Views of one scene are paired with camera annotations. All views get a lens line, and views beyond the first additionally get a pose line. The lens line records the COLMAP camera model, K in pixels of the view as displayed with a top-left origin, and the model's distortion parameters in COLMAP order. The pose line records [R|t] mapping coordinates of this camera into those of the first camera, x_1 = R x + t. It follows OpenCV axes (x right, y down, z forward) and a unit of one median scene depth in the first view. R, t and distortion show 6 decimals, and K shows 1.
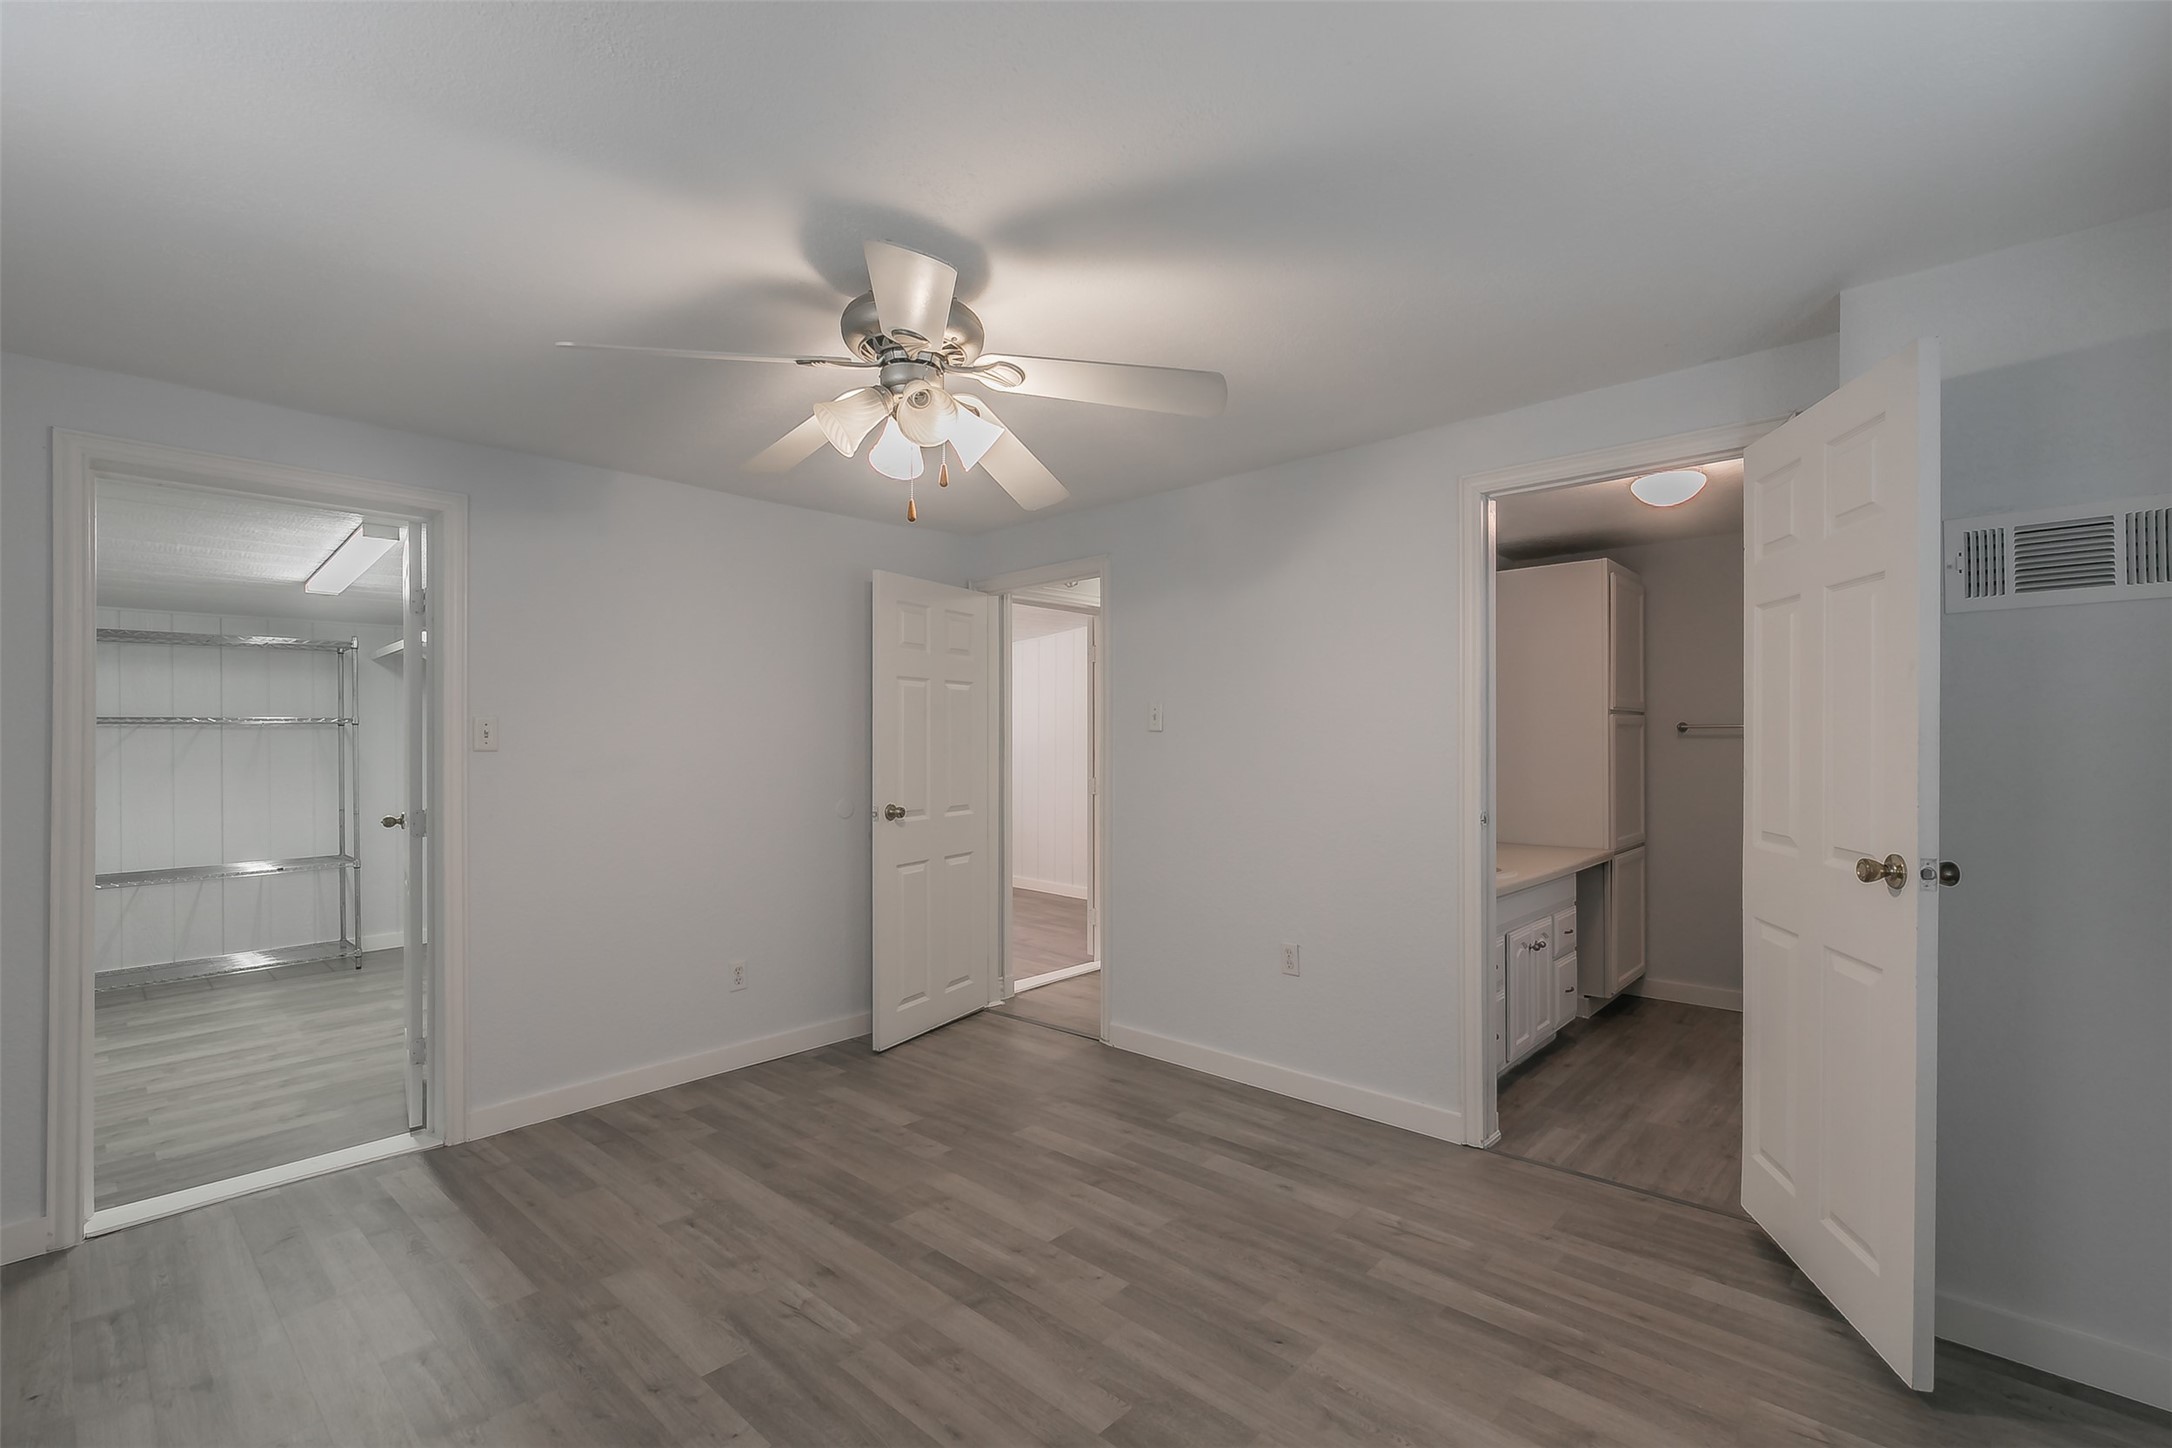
lens RADIAL K [[942.1, 0, 1093.9], [0, 942.1, 743.3], [0, 0, 1]] dist [-0.001548, -0.000302]
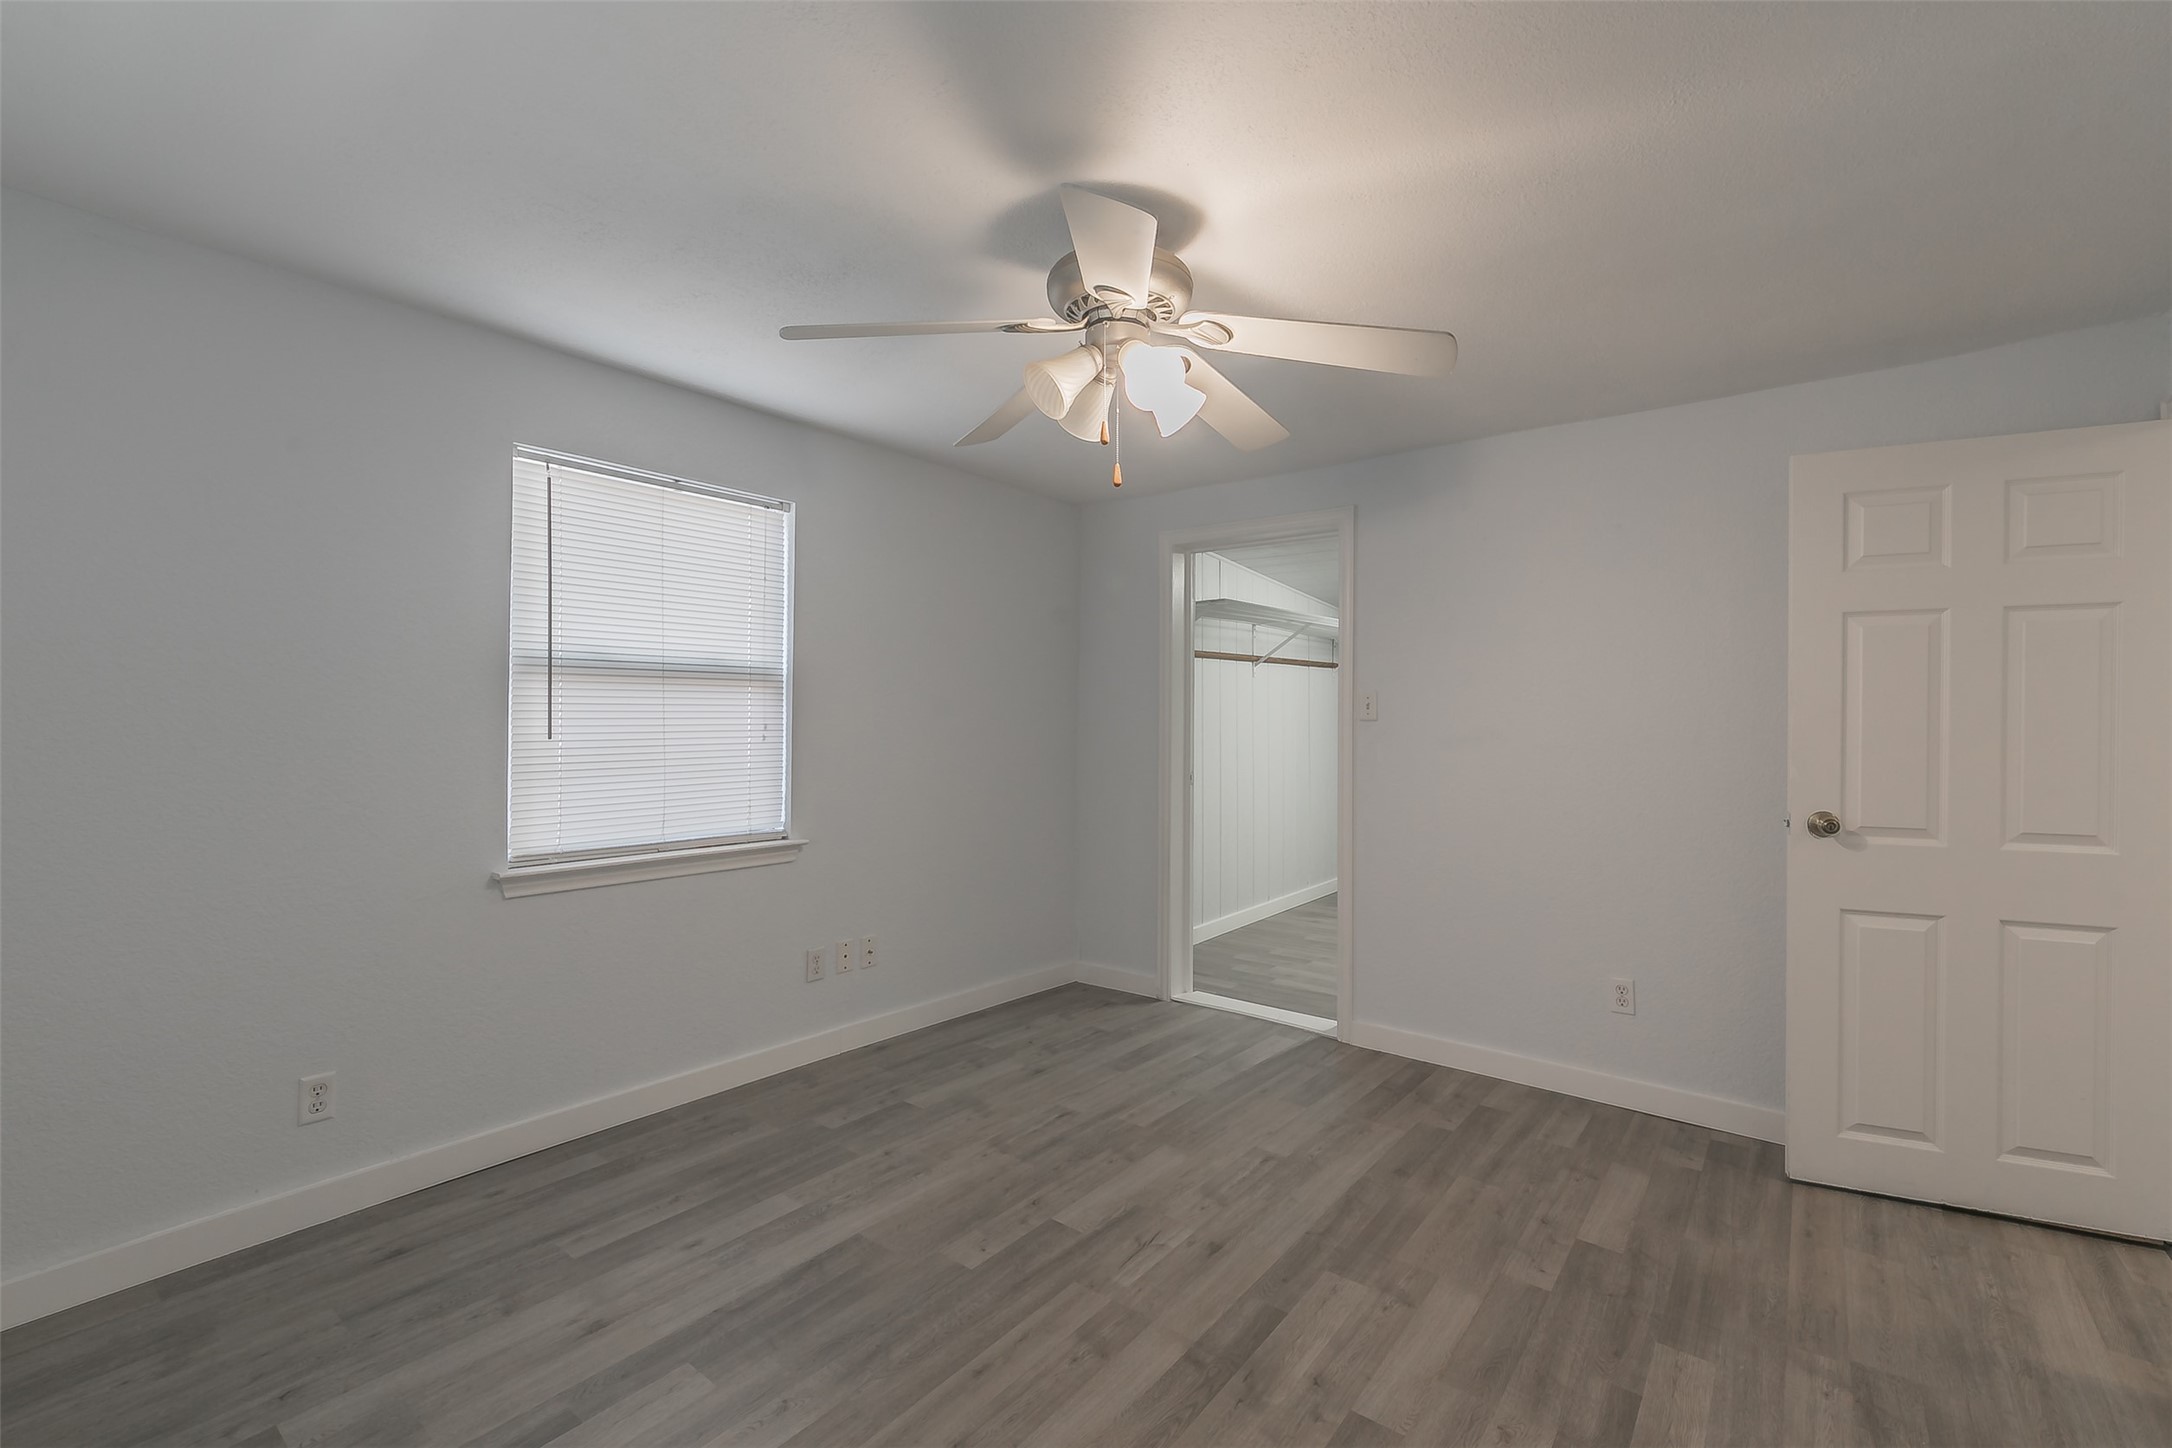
lens RADIAL K [[974.4, 0, 1140.4], [0, 974.4, 728.9], [0, 0, 1]] dist [0.001408, -0.000347]
pose [[0.084595, 0.022808, -0.996154, 0.648934], [-0.007668, 0.999723, 0.022239, -0.005539], [0.996386, 0.005758, 0.084746, 0.751250]]
